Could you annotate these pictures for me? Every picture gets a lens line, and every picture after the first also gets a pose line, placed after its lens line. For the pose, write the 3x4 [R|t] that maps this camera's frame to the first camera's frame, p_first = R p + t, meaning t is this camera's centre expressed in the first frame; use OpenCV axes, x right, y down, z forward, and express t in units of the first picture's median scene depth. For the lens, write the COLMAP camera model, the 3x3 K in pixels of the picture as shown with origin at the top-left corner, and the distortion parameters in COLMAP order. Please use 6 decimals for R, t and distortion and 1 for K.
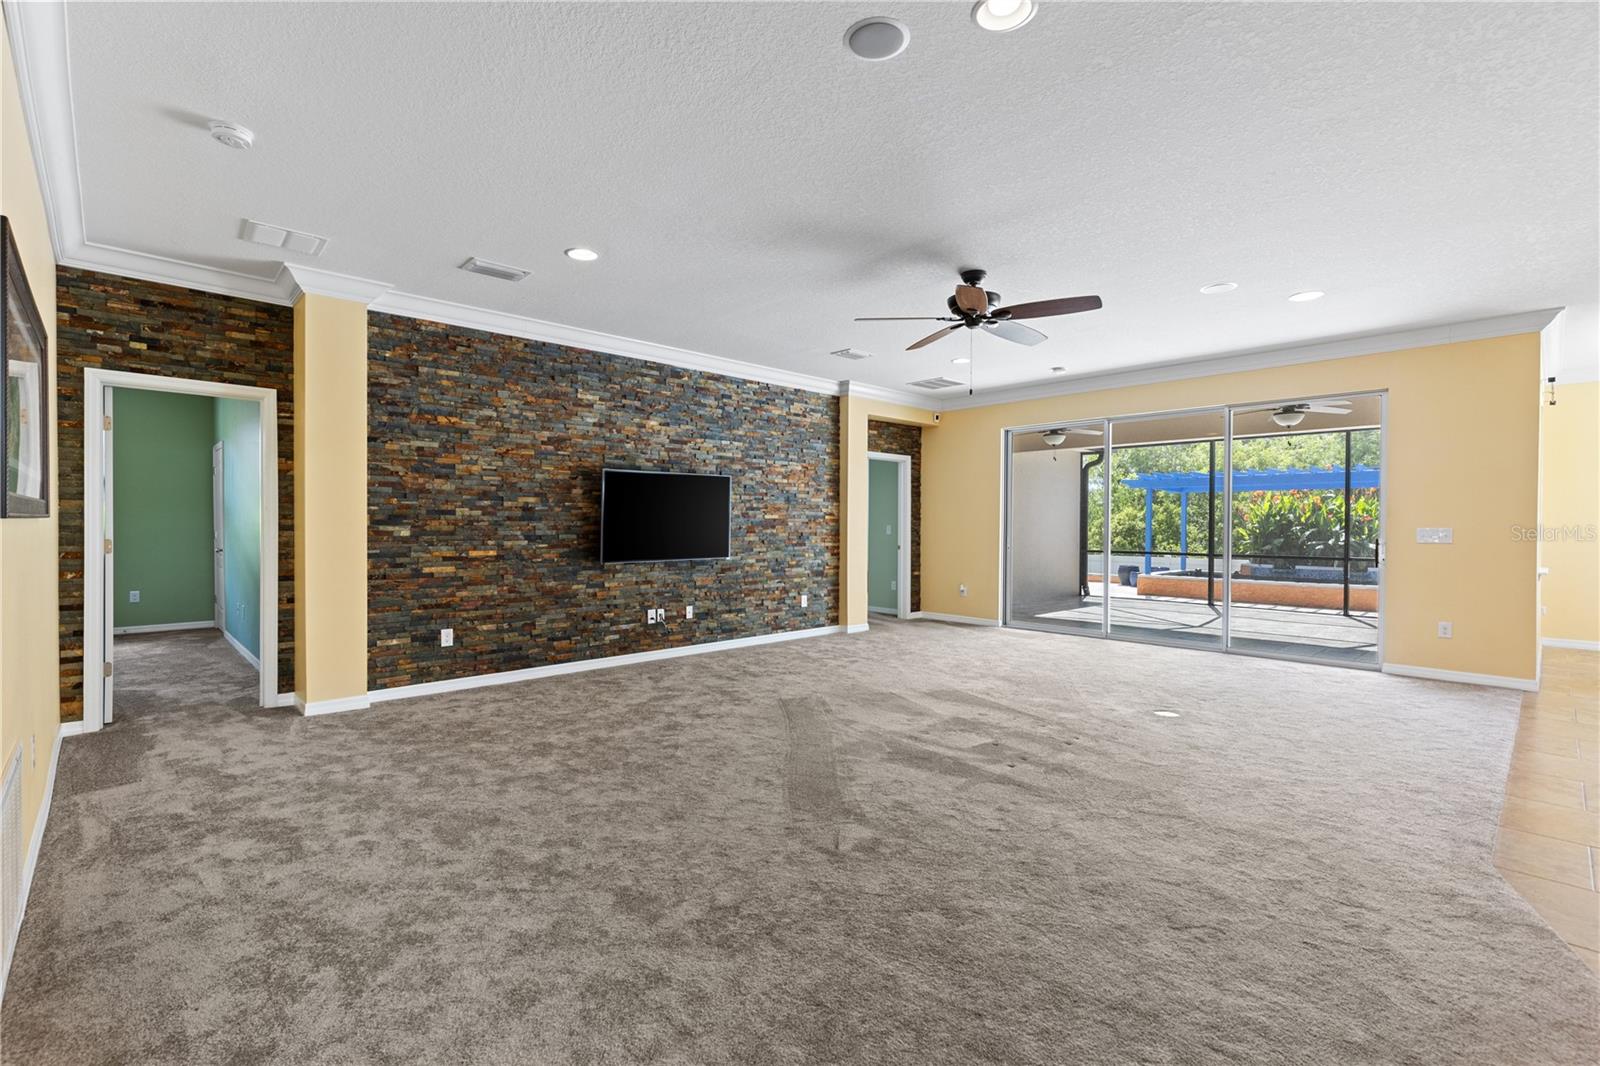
lens RADIAL K [[723.6, 0, 787.2], [0, 723.6, 527.2], [0, 0, 1]] dist [0.006120, -0.000855]
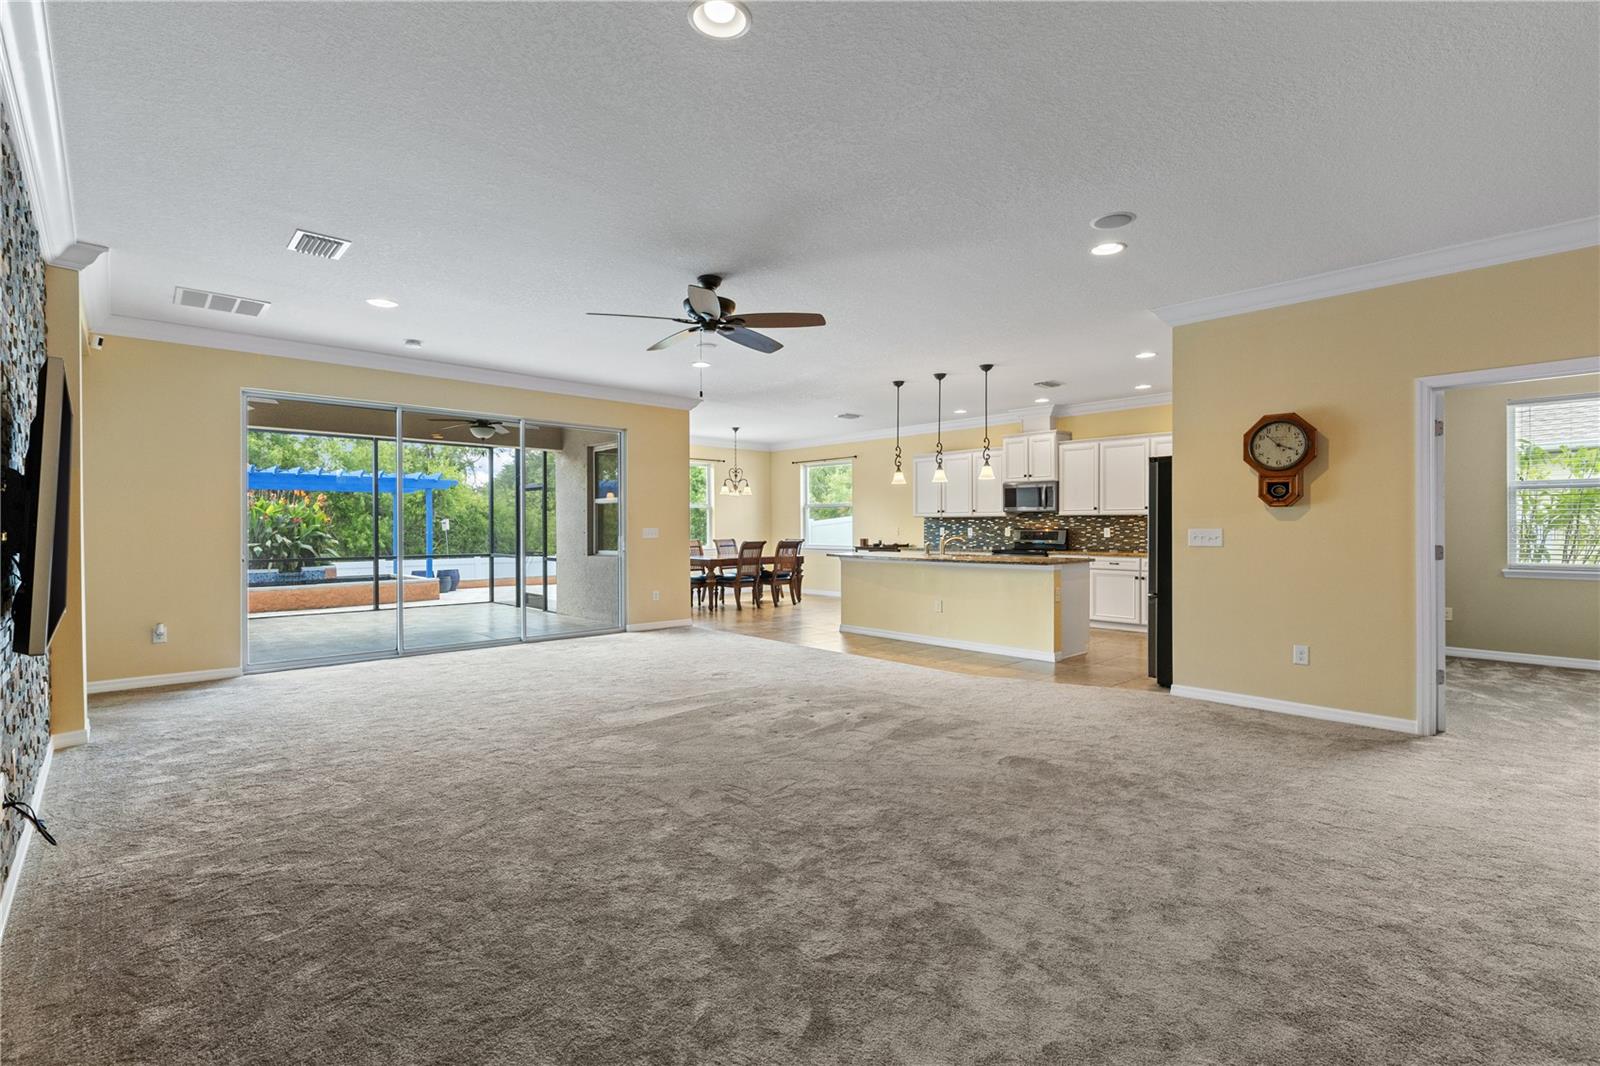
lens RADIAL K [[723.6, 0, 804.4], [0, 723.6, 519.1], [0, 0, 1]] dist [0.006120, -0.000855]
pose [[-0.006892, 0.008613, 0.999939, -0.539284], [0.003917, 0.999955, -0.008587, -0.004542], [-0.999969, 0.003857, -0.006925, 0.636183]]
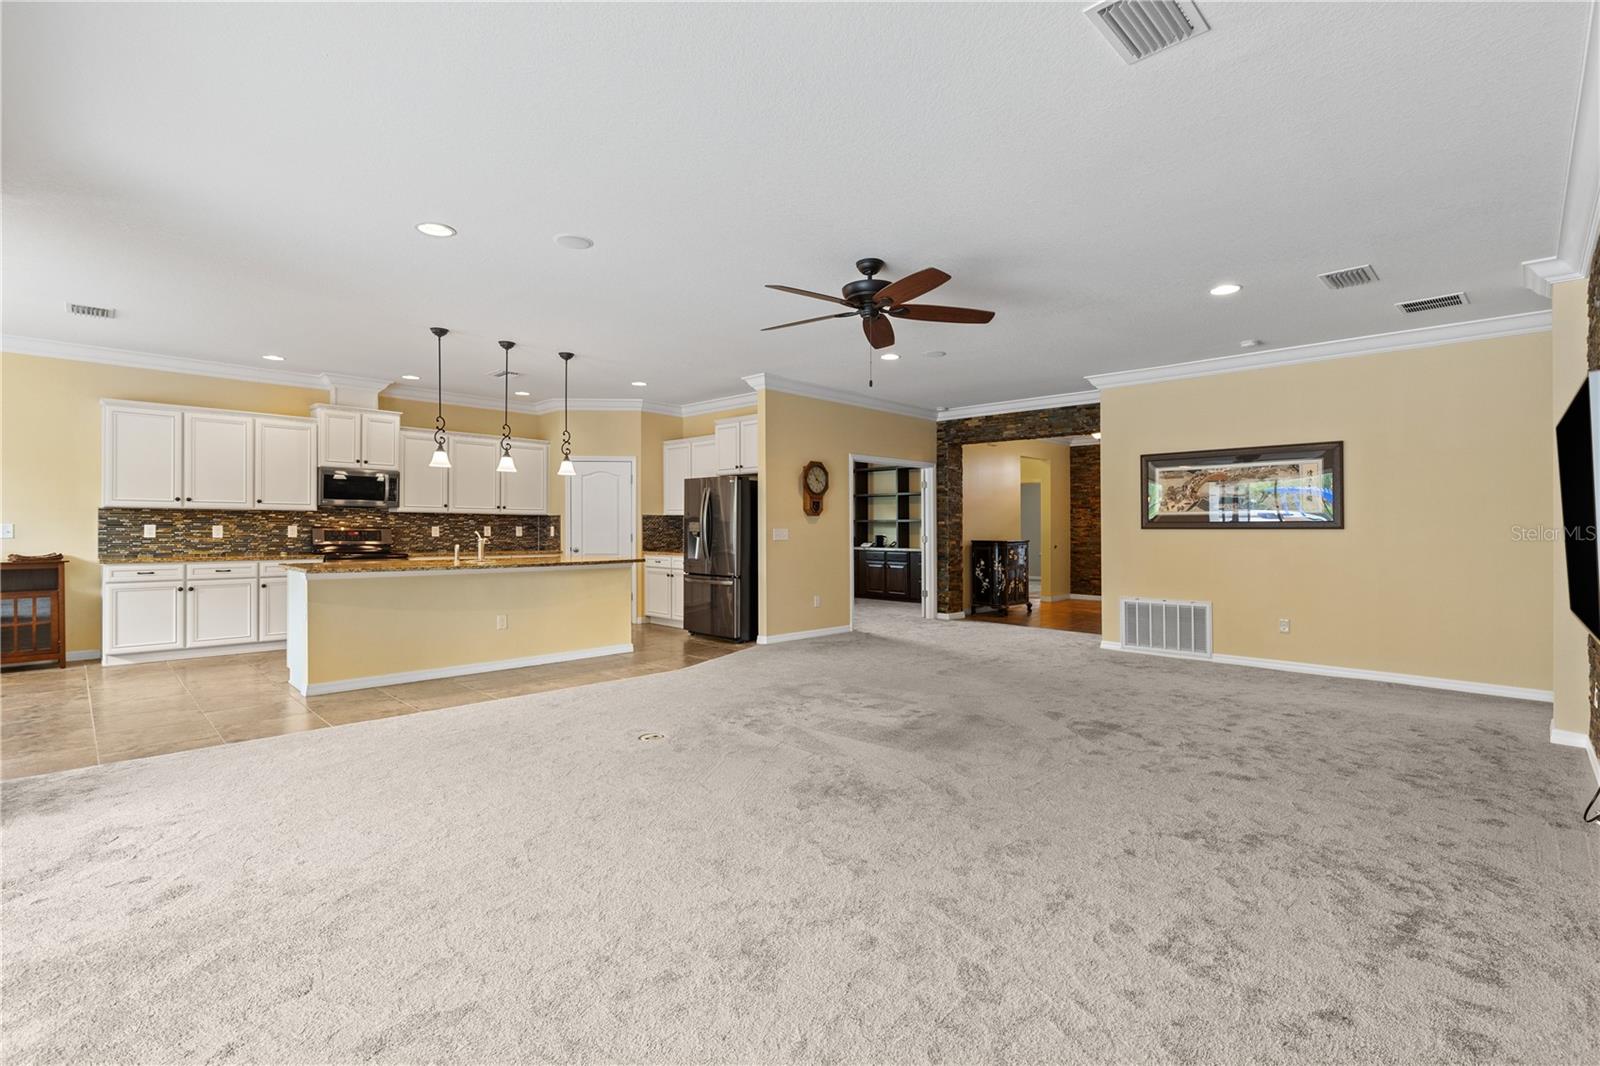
lens RADIAL K [[723.6, 0, 799.7], [0, 723.6, 536.2], [0, 0, 1]] dist [0.006120, -0.000855]
pose [[-0.999329, -0.007835, -0.035782, 0.283288], [-0.008391, 0.999846, 0.015427, -0.005441], [0.035655, 0.015717, -0.999241, 1.412771]]
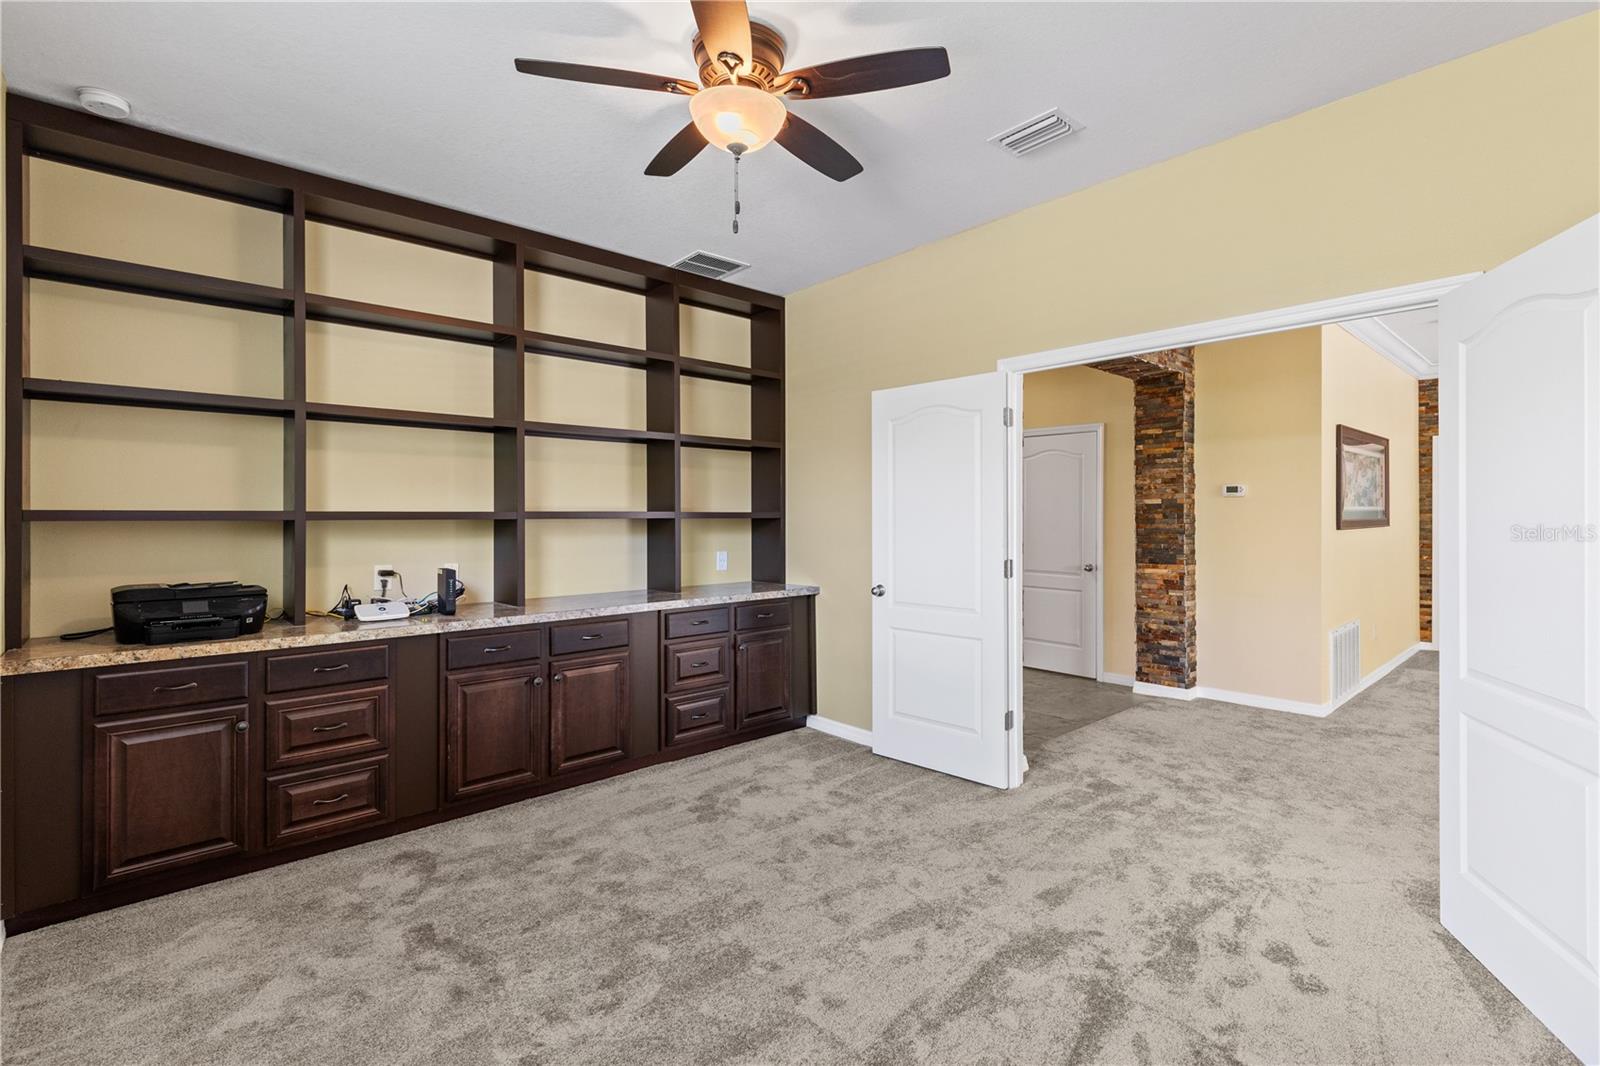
lens RADIAL K [[760.3, 0, 790.2], [0, 760.3, 515.0], [0, 0, 1]] dist [0.002330, -0.000326]
pose [[-0.045310, -0.002682, -0.998969, 0.596131], [-0.004149, 0.999988, -0.002496, -0.015818], [0.998964, 0.004032, -0.045321, -0.286077]]
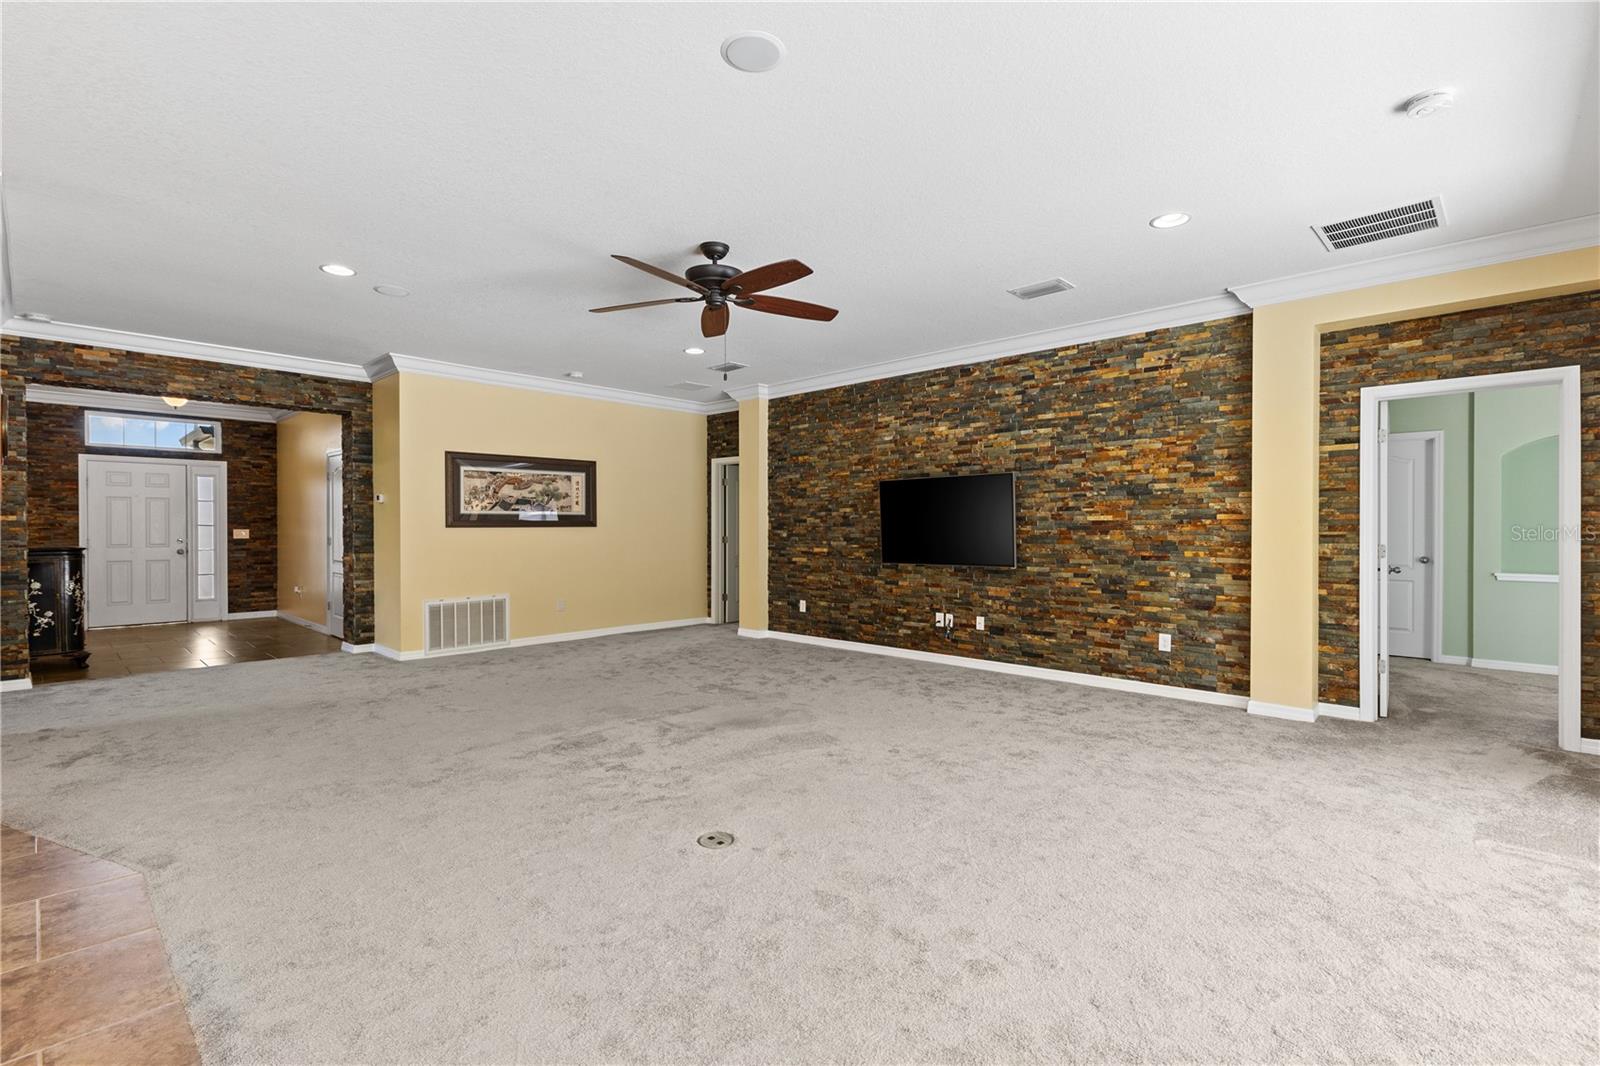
lens RADIAL K [[723.6, 0, 796.9], [0, 723.6, 529.9], [0, 0, 1]] dist [0.006120, -0.000855]
pose [[0.048306, -0.001257, -0.998832, 0.839466], [-0.003601, 0.999992, -0.001433, -0.000246], [0.998826, 0.003666, 0.048301, 0.772092]]
